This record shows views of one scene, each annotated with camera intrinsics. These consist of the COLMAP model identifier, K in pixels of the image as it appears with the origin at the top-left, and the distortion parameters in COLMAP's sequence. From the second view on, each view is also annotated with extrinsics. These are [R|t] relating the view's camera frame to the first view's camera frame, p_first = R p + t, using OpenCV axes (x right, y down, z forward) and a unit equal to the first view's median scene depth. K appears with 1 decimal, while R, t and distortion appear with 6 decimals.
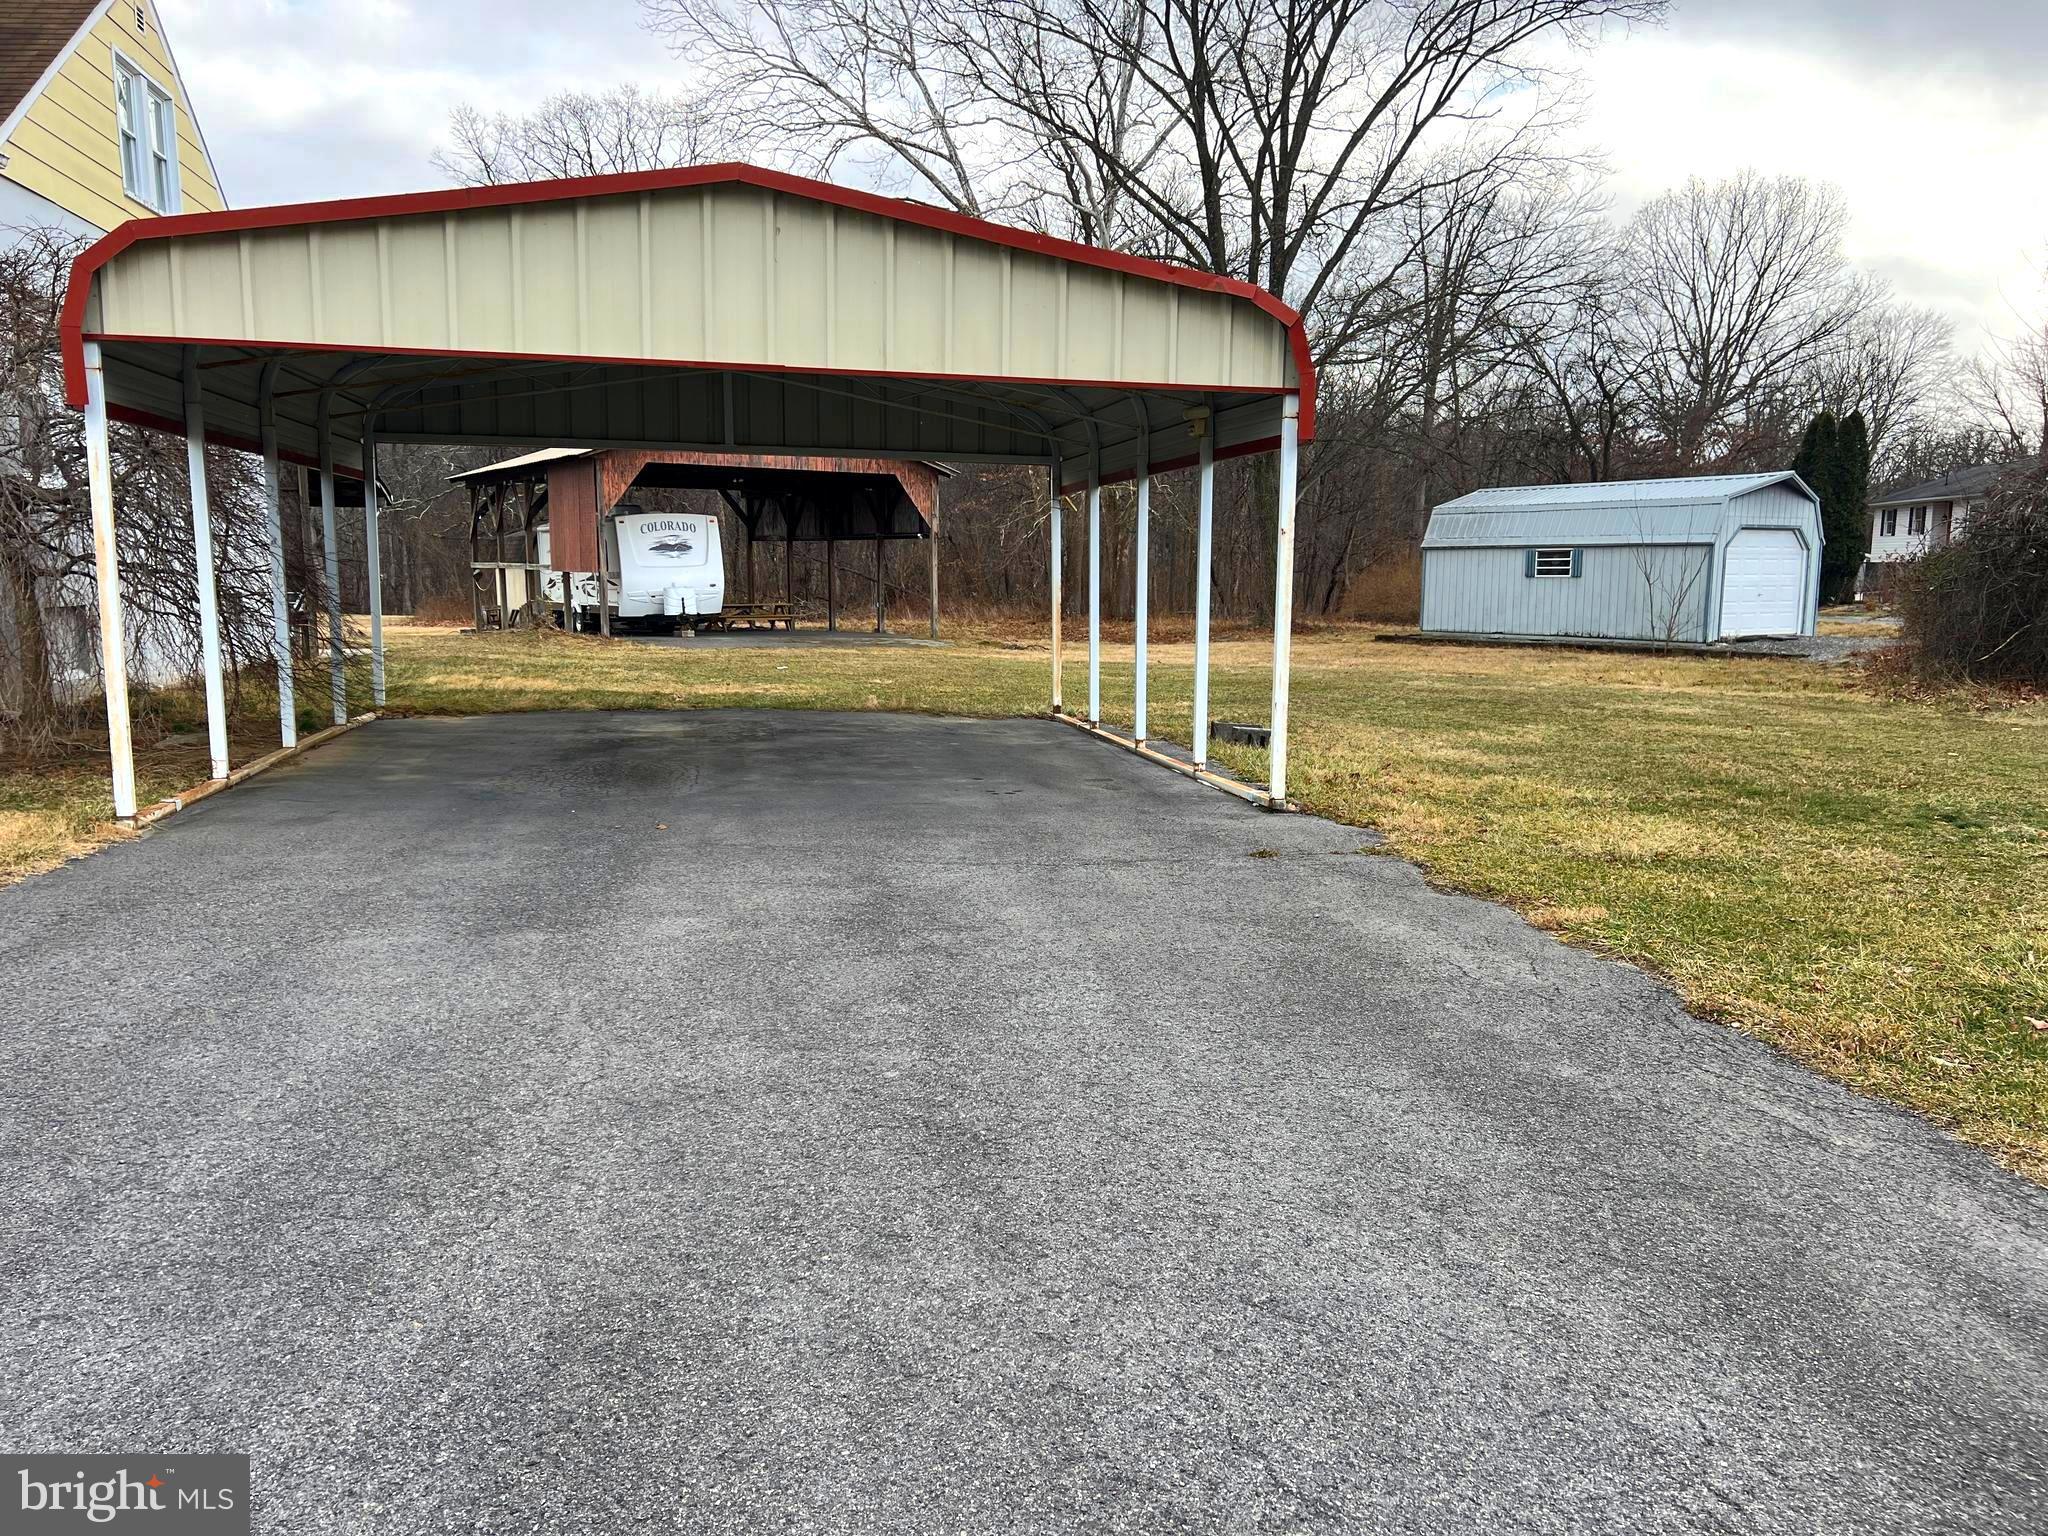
lens RADIAL K [[1538.2, 0, 1028.0], [0, 1538.2, 770.2], [0, 0, 1]] dist [0.005898, 0.000166]
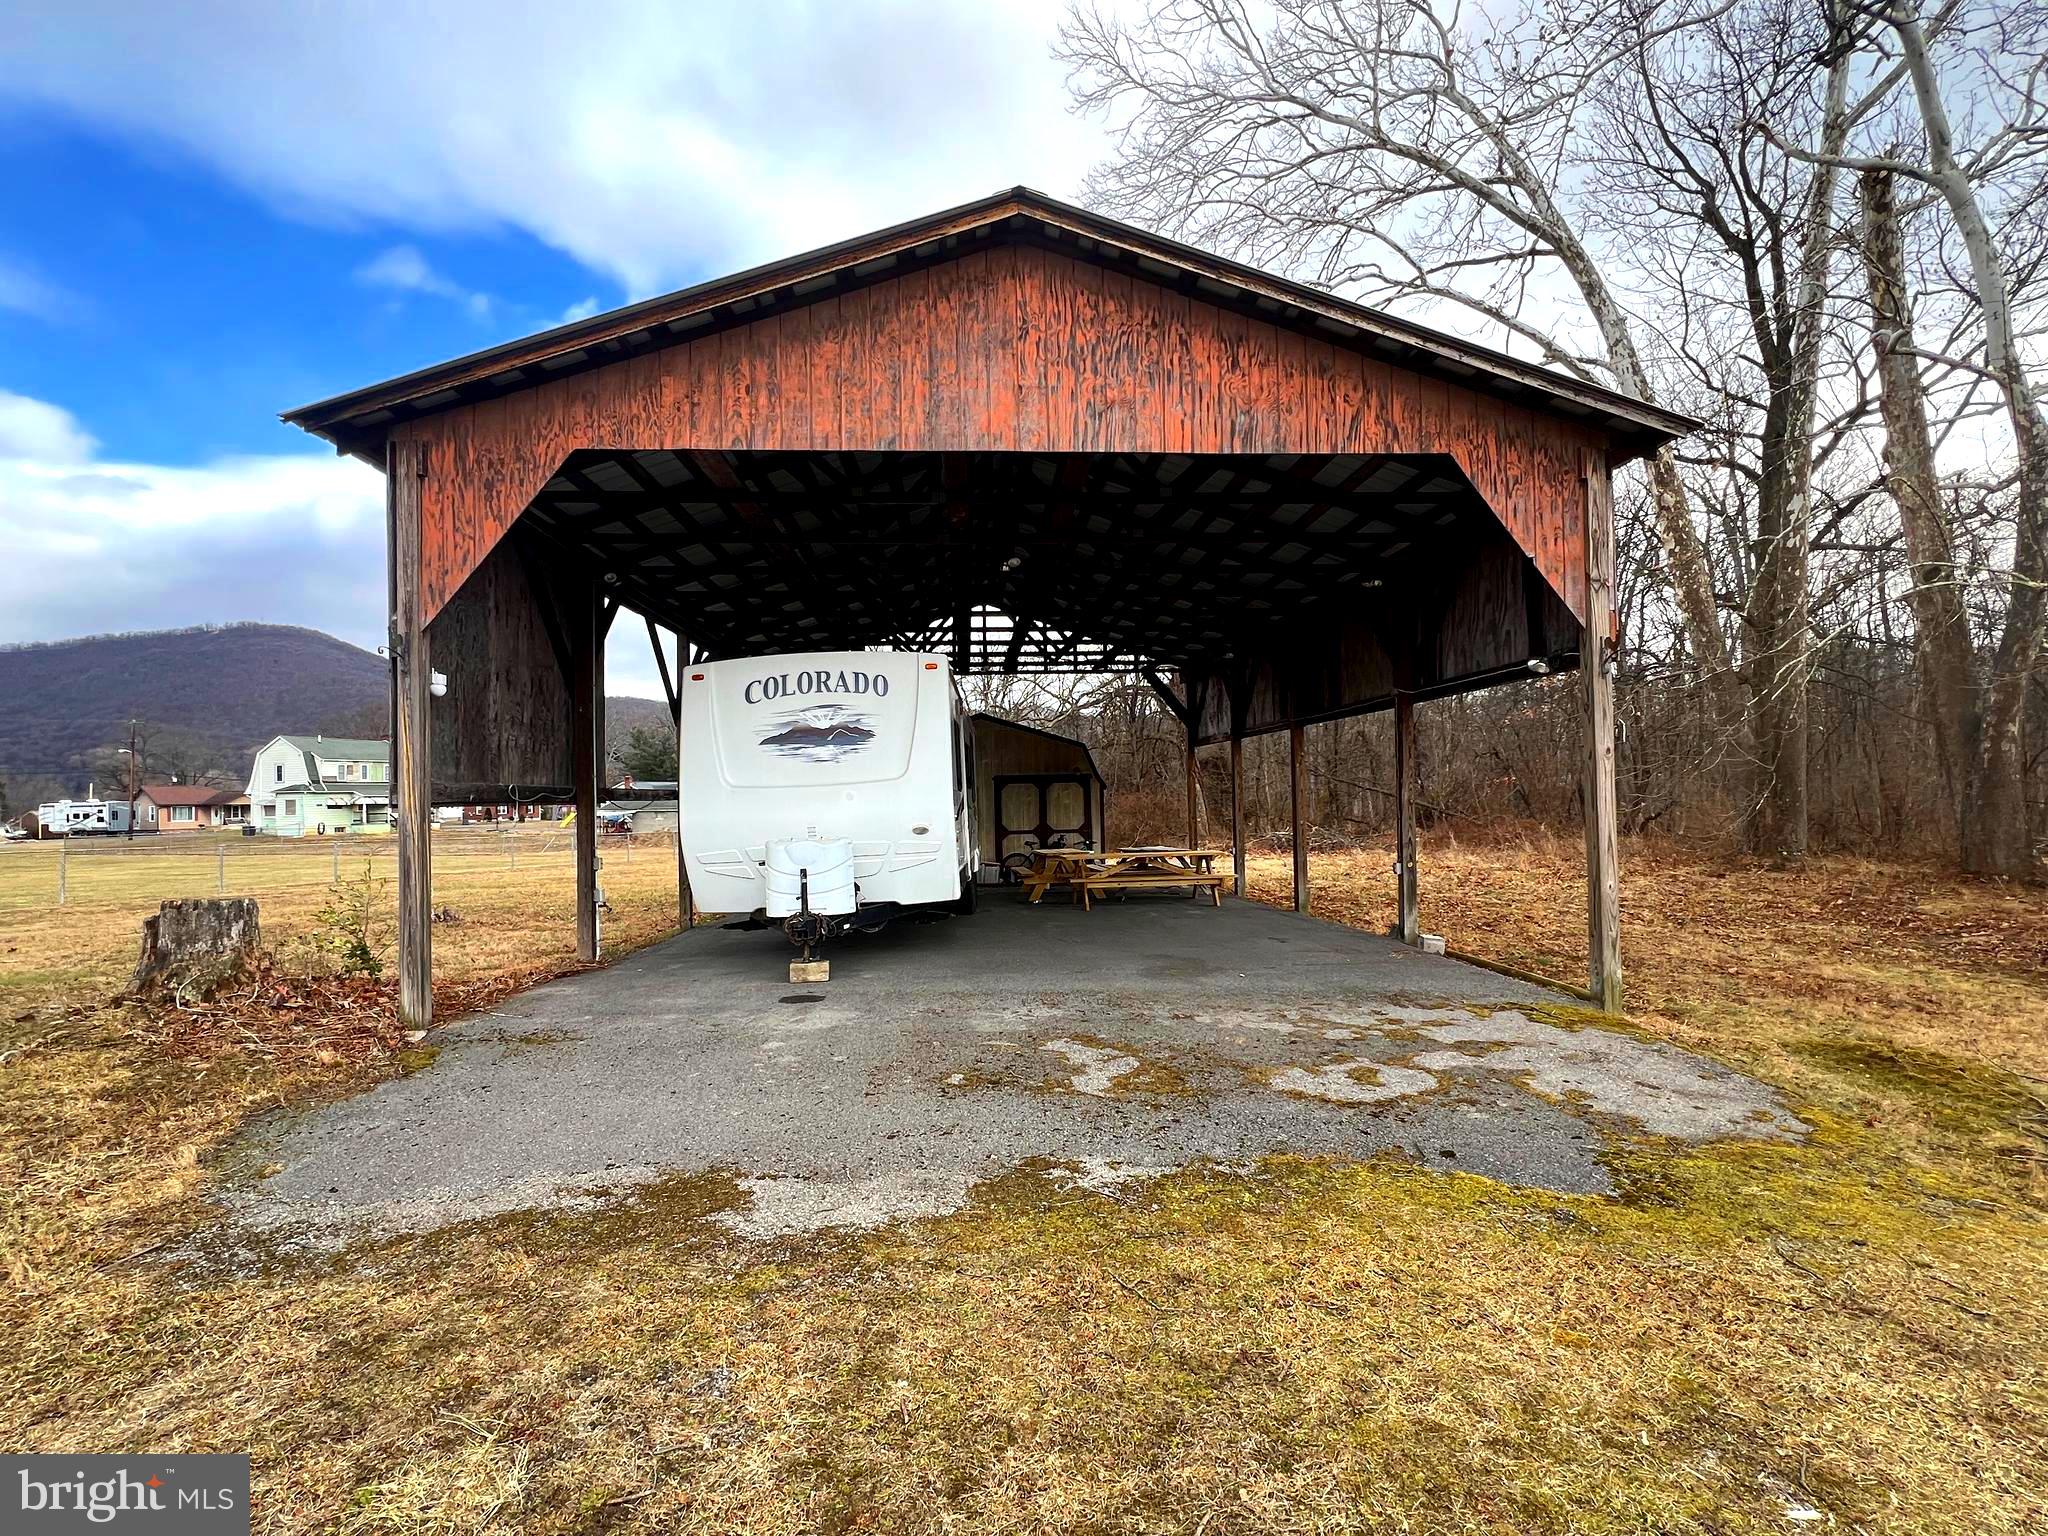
lens RADIAL K [[930.0, 0, 1019.9], [0, 930.0, 785.1], [0, 0, 1]] dist [-0.000405, -0.000331]
pose [[0.876470, -0.026895, -0.480705, -0.074274], [-0.041221, 0.990580, -0.130580, -0.103461], [0.479689, 0.134265, 0.867105, 0.820258]]
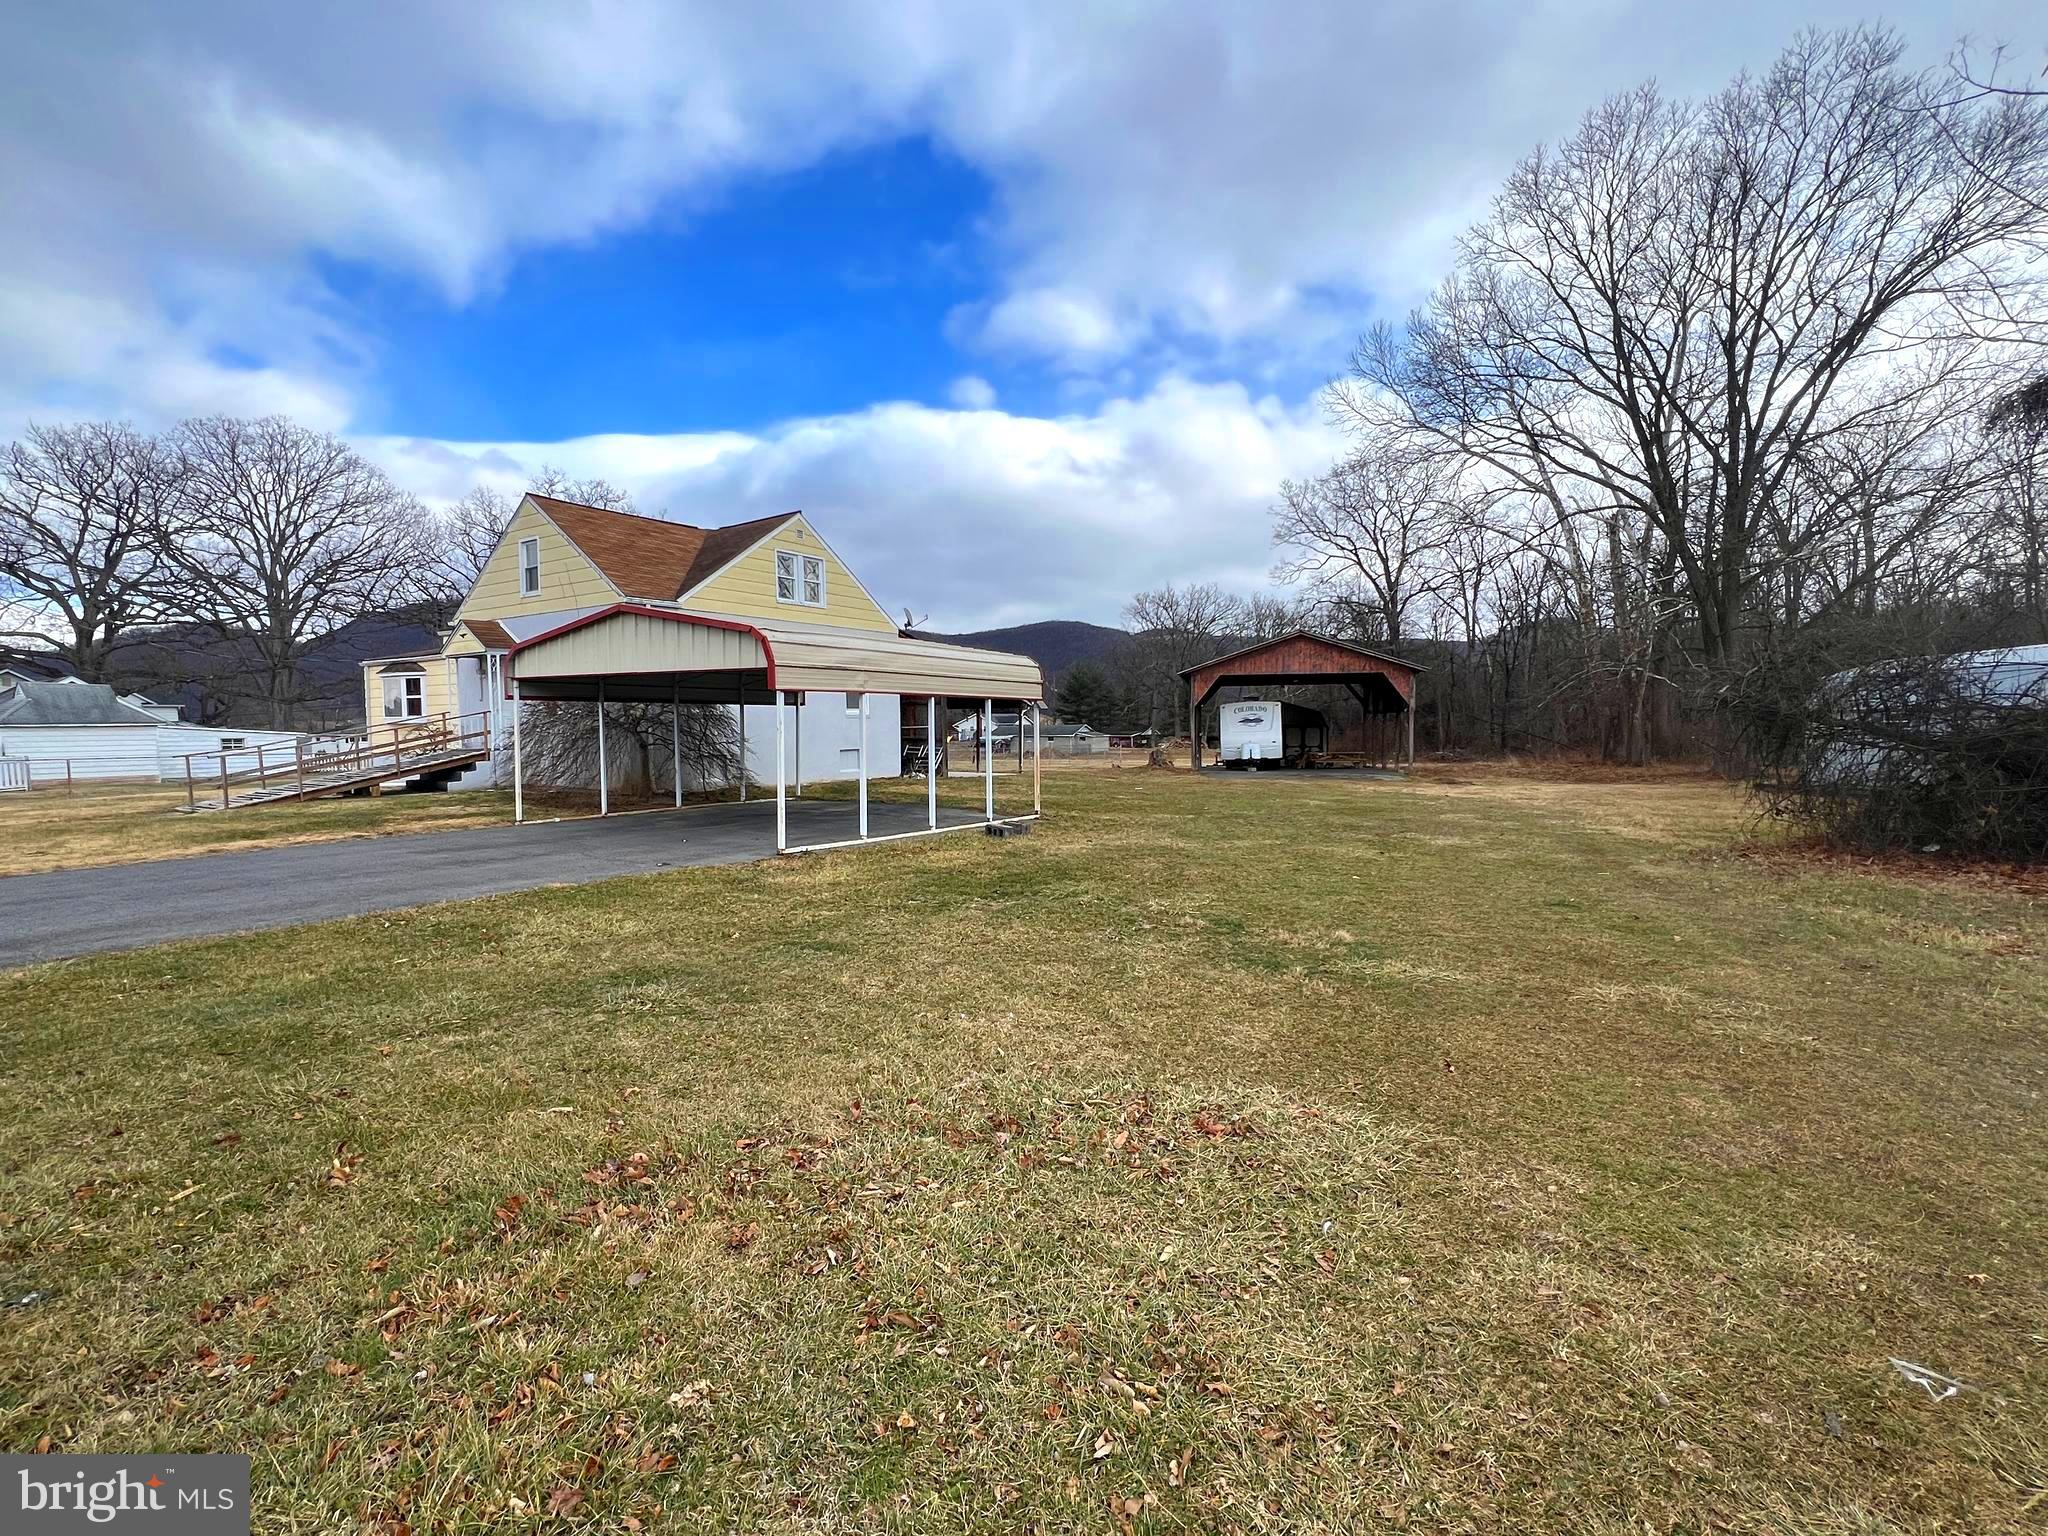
lens RADIAL K [[930.0, 0, 1015.0], [0, 930.0, 776.8], [0, 0, 1]] dist [-0.000405, -0.000331]
pose [[0.711972, 0.025280, -0.701753, 0.320457], [-0.079853, 0.995784, -0.045144, -0.011832], [0.697653, 0.088179, 0.710989, 0.065900]]
